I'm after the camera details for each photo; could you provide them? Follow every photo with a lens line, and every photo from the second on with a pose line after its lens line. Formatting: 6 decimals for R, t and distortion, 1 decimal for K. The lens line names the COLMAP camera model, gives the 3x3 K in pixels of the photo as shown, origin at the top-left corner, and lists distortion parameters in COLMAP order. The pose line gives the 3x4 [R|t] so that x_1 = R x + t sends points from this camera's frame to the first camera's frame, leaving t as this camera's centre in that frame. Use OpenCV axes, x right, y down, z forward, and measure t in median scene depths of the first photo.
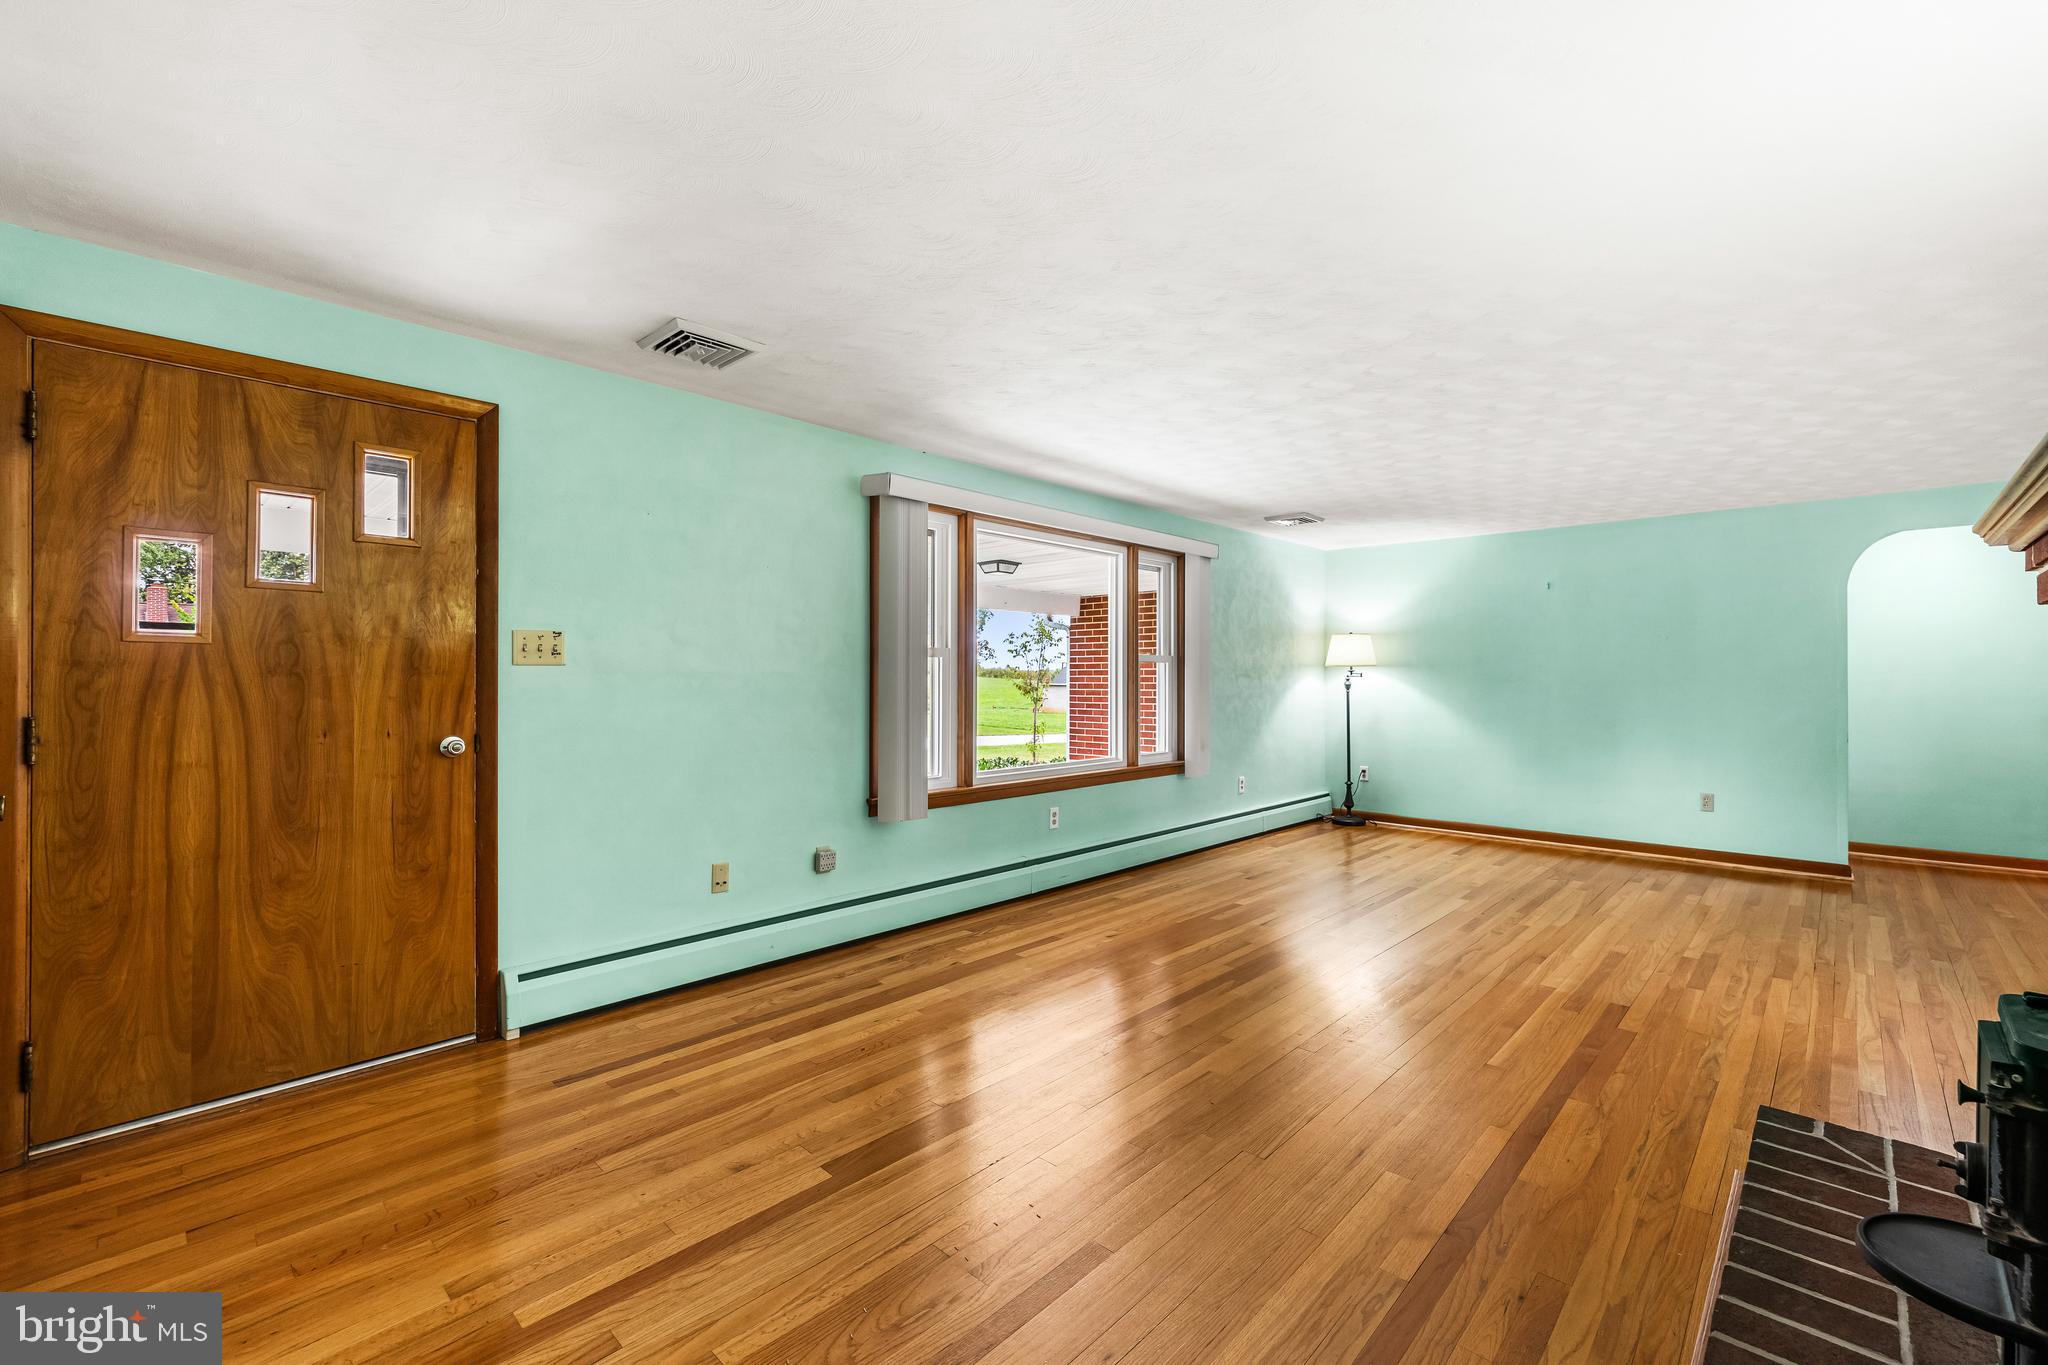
lens RADIAL K [[865.6, 0, 1034.7], [0, 865.6, 687.9], [0, 0, 1]] dist [-0.002391, -0.000059]
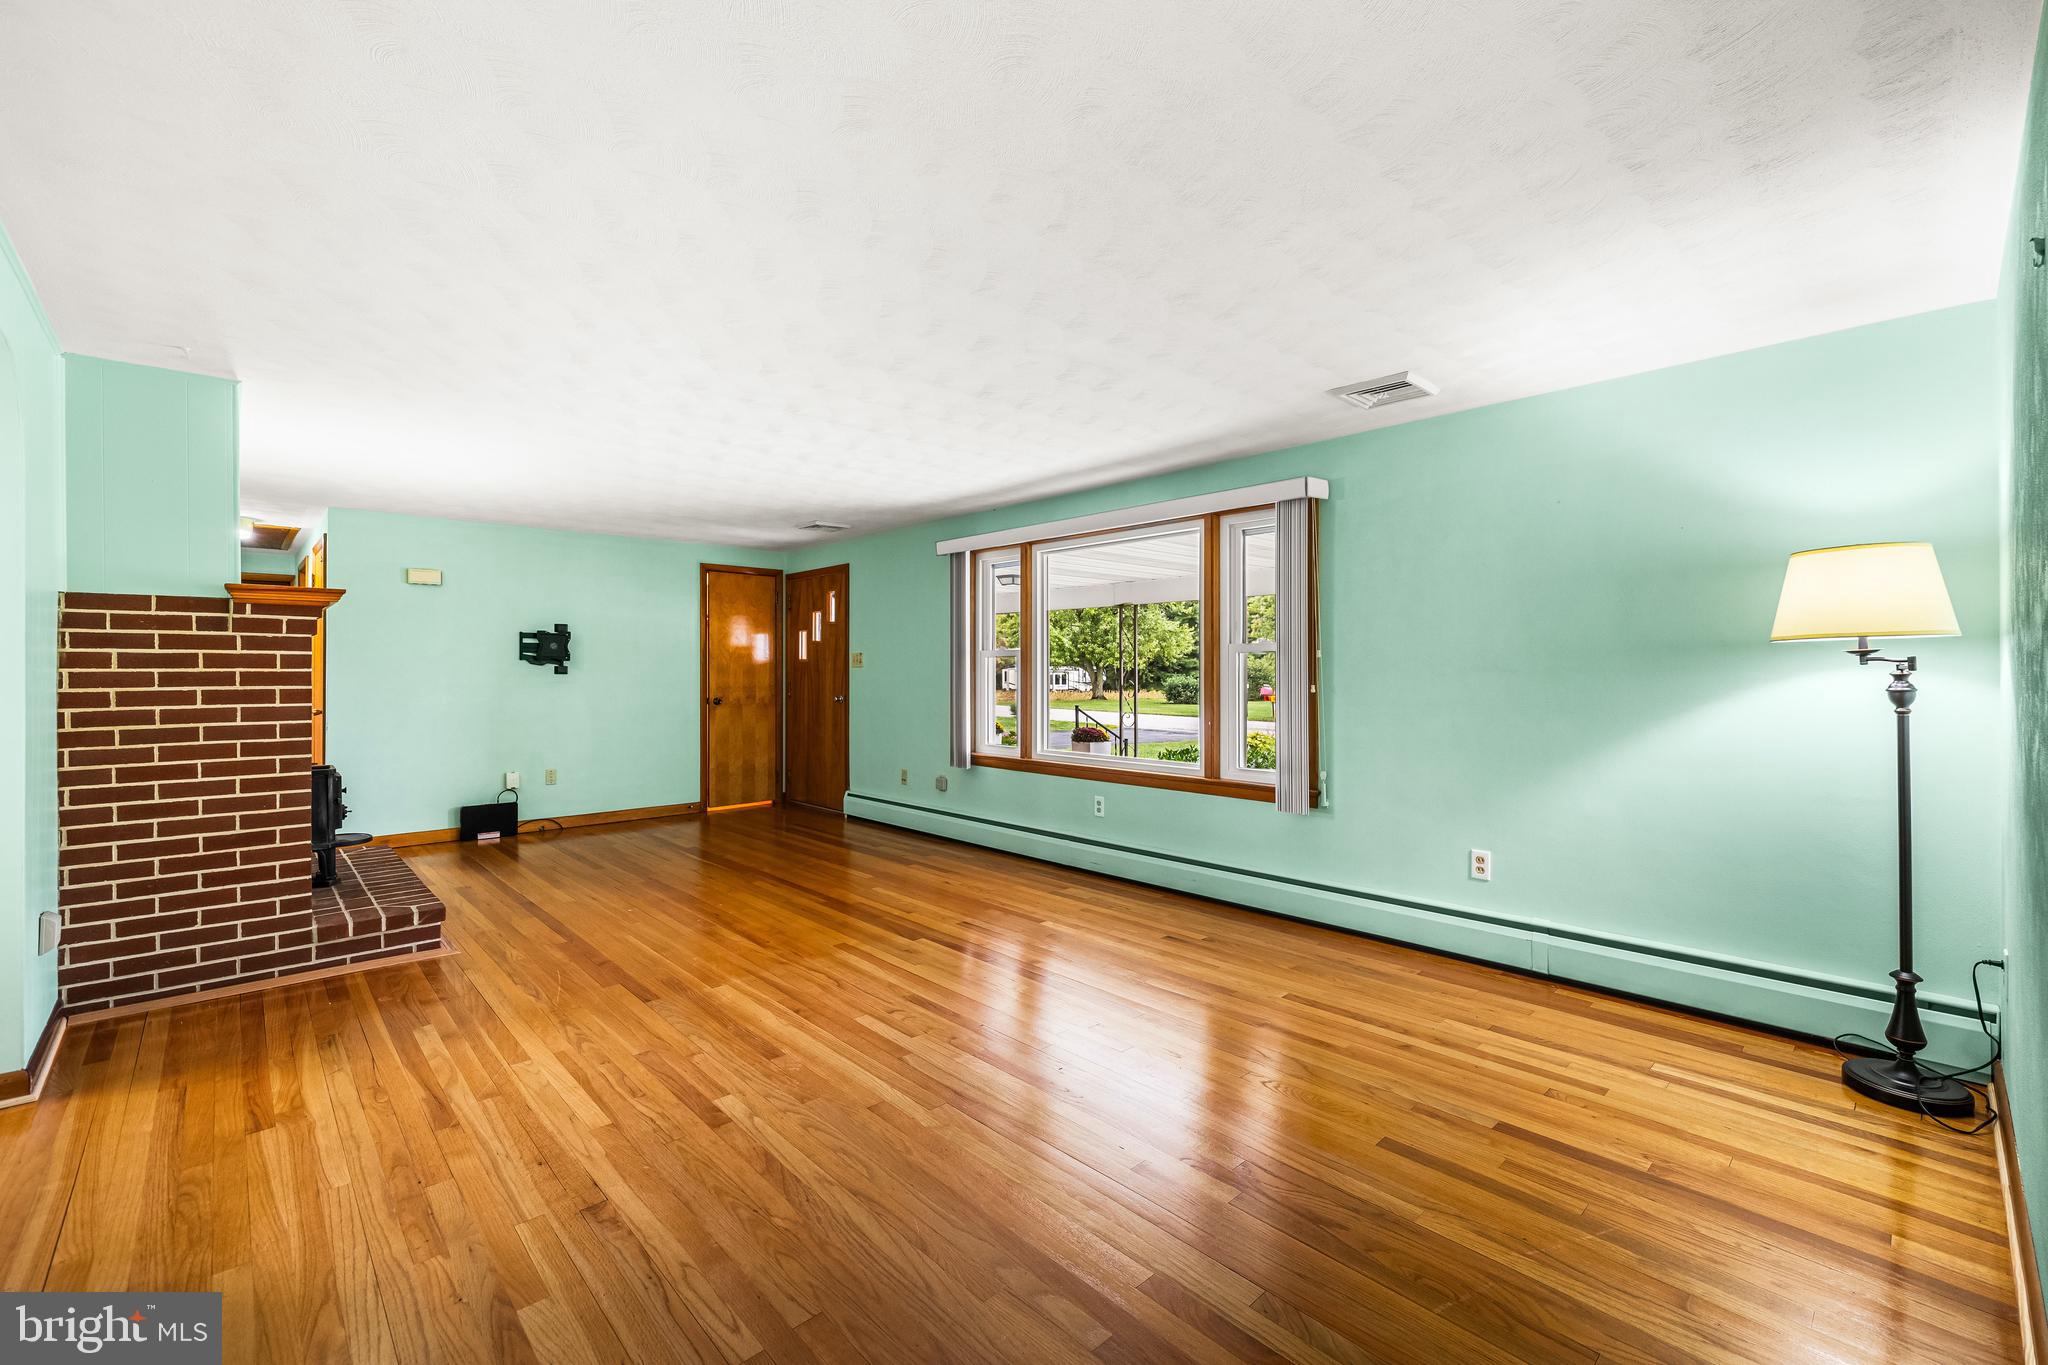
lens RADIAL K [[865.6, 0, 1013.9], [0, 865.6, 681.3], [0, 0, 1]] dist [-0.002391, -0.000059]
pose [[-0.079155, 0.008836, -0.996823, 1.074171], [-0.012206, 0.999877, 0.009832, -0.010213], [0.996788, 0.012945, -0.079038, 0.978339]]
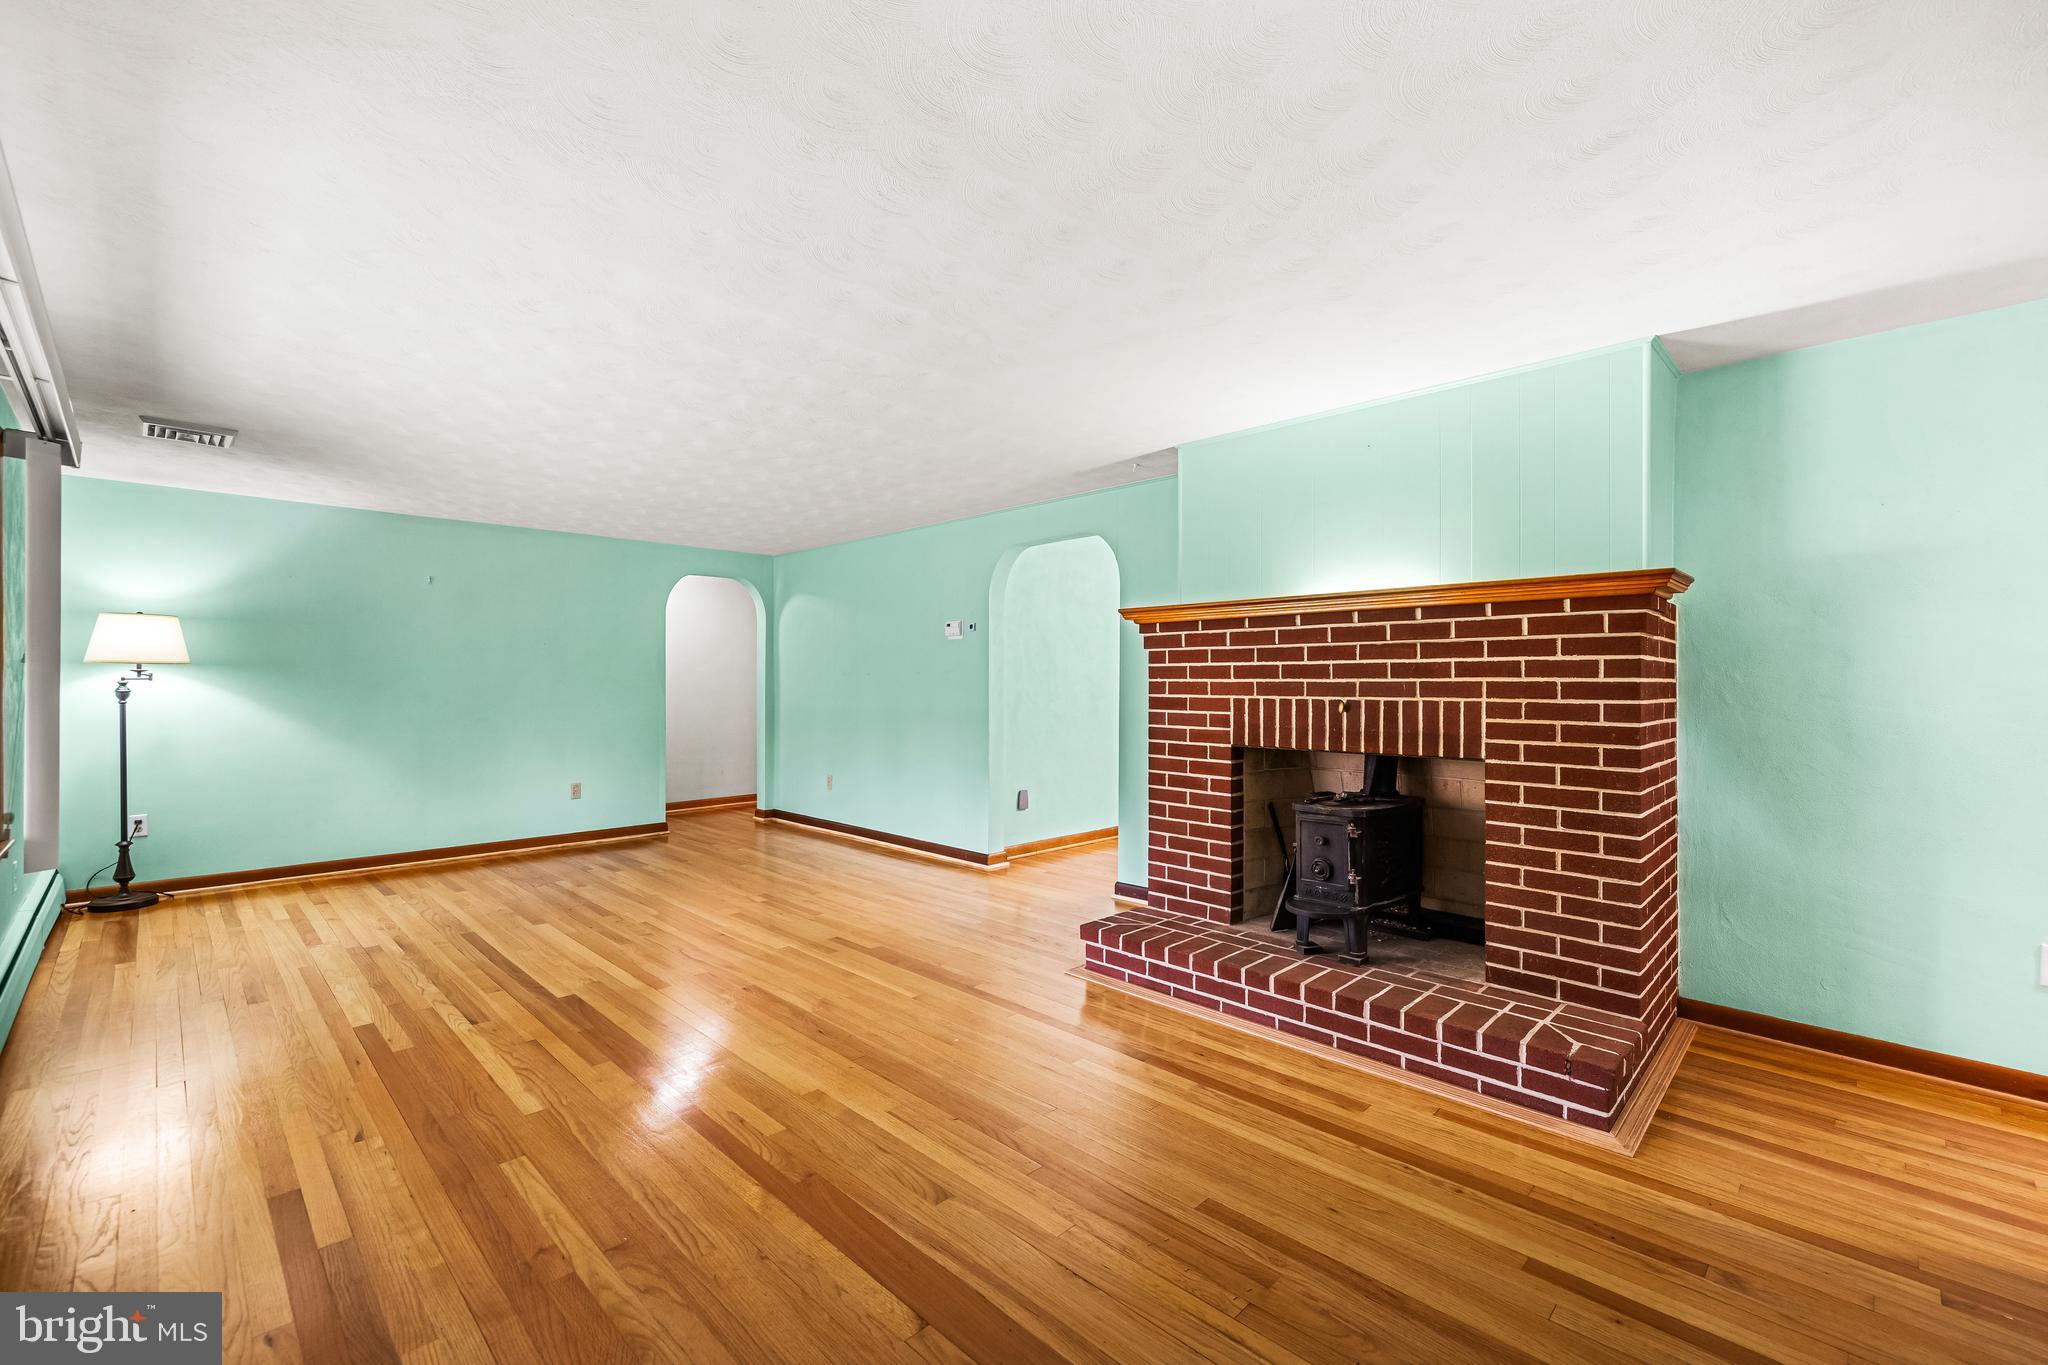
lens RADIAL K [[865.6, 0, 1024.0], [0, 865.6, 672.2], [0, 0, 1]] dist [-0.002391, -0.000059]
pose [[0.031158, 0.004315, 0.999505, -0.384699], [0.013902, 0.999892, -0.004750, -0.009029], [-0.999418, 0.014043, 0.031094, 0.444102]]
